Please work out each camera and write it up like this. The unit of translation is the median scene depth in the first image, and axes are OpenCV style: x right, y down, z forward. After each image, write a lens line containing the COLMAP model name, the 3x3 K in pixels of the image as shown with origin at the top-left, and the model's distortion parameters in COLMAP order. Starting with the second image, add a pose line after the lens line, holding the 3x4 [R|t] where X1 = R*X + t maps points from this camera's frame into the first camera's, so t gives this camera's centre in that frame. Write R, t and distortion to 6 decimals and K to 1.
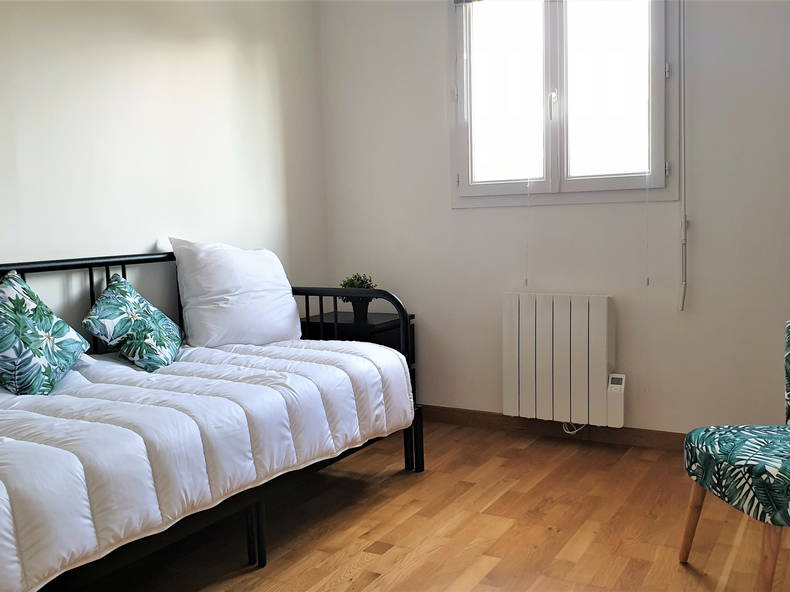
lens RADIAL K [[795.8, 0, 396.2], [0, 795.8, 306.5], [0, 0, 1]] dist [0.159043, -0.528445]
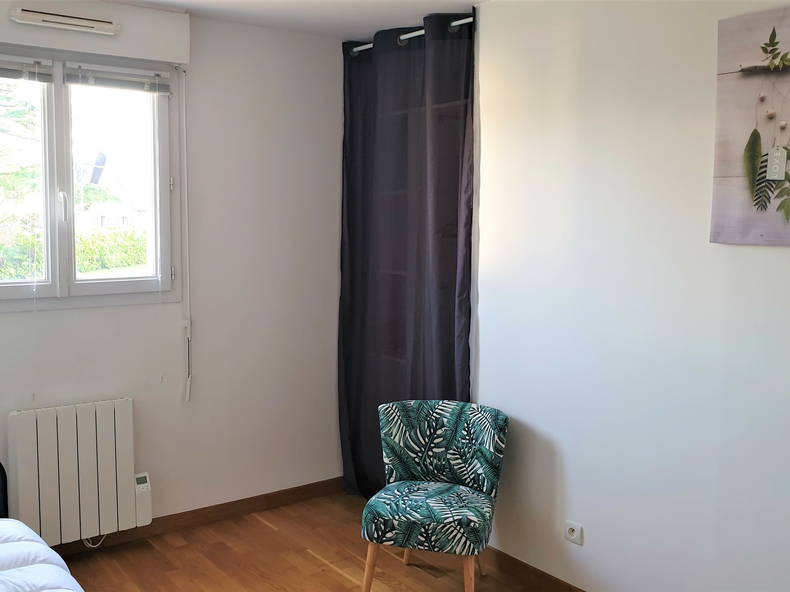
lens RADIAL K [[795.8, 0, 396.2], [0, 795.8, 306.5], [0, 0, 1]] dist [0.159043, -0.528445]
pose [[0.389524, -0.076266, 0.917853, -0.538794], [0.075887, 0.995835, 0.050541, -0.159315], [-0.917884, 0.049966, 0.393690, 0.305560]]
